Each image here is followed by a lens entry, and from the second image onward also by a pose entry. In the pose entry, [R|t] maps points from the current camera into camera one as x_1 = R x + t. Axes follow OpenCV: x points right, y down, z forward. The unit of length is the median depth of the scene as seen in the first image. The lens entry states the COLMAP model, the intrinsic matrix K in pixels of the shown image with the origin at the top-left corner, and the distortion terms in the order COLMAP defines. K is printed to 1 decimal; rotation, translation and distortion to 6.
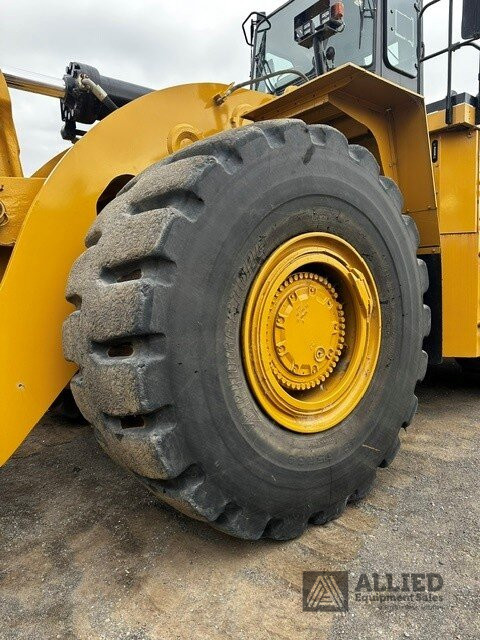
lens RADIAL K [[455.8, 0, 240.0], [0, 455.8, 320.0], [0, 0, 1]] dist [0.108530, -0.152953]
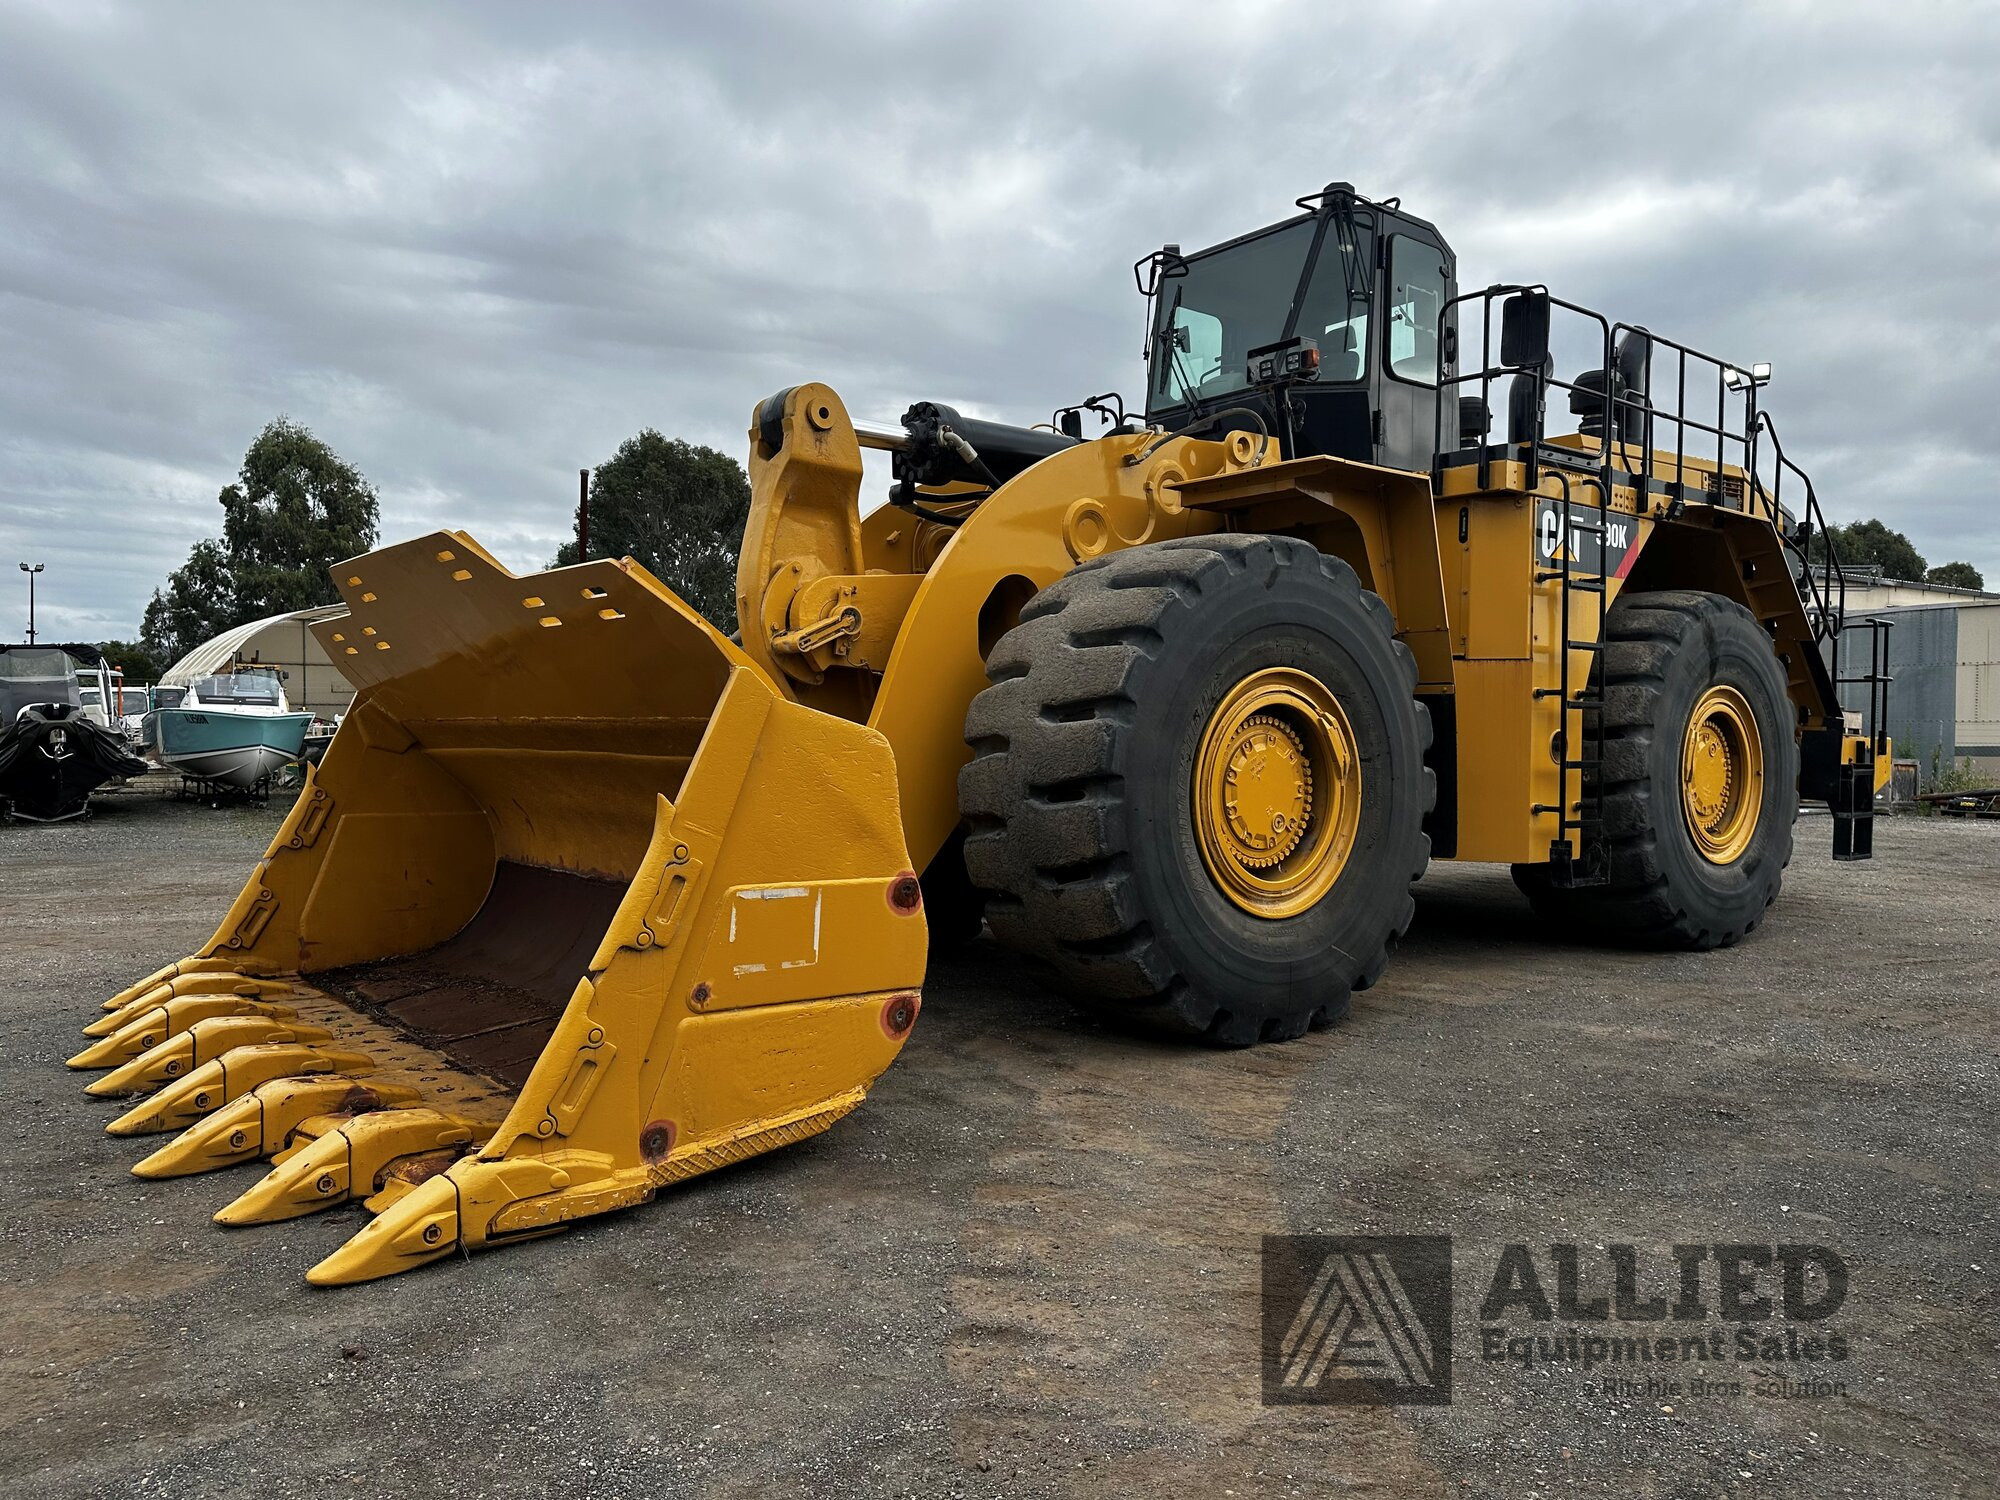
lens RADIAL K [[1424.3, 0, 1000.0], [0, 1424.3, 750.0], [0, 0, 1]] dist [0.108530, -0.152953]
pose [[0.999406, 0.033444, 0.008323, -0.344834], [-0.032813, 0.997216, -0.066958, 0.140386], [-0.010539, 0.066645, 0.997721, -1.518076]]
